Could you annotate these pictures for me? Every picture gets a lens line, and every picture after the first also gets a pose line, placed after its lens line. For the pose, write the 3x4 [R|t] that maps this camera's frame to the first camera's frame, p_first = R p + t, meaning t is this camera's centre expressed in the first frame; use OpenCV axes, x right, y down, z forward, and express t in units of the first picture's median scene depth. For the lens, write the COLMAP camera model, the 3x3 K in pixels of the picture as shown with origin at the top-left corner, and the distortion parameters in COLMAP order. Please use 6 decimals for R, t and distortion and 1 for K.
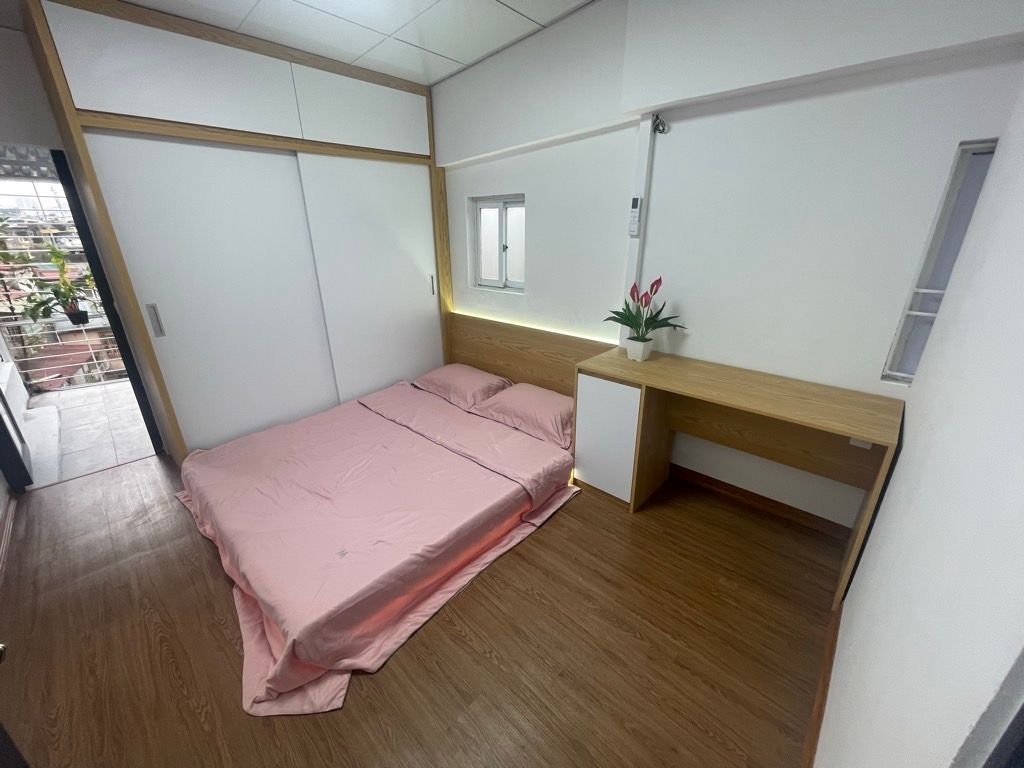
lens RADIAL K [[412.2, 0, 512.0], [0, 412.2, 384.0], [0, 0, 1]] dist [-0.000316, -0.000255]
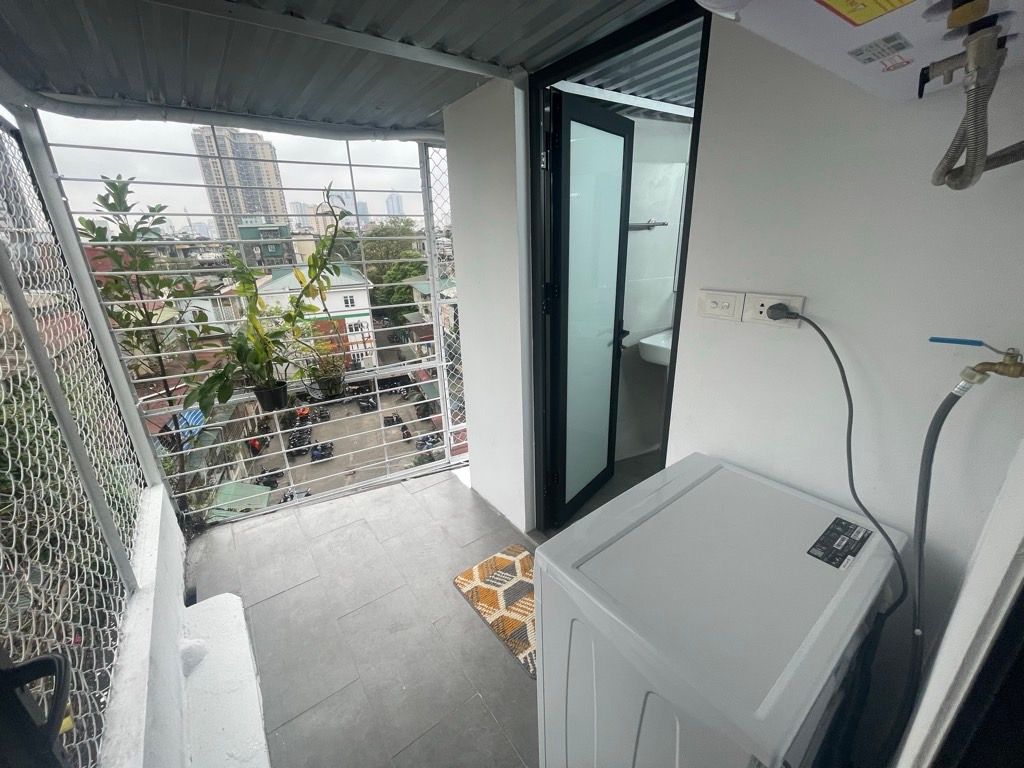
lens RADIAL K [[412.2, 0, 512.0], [0, 412.2, 384.0], [0, 0, 1]] dist [-0.000316, -0.000255]
pose [[0.986915, 0.032067, -0.158022, -0.666666], [-0.034460, 0.999329, -0.012422, -0.184137], [0.157518, 0.017705, 0.987357, 0.526015]]
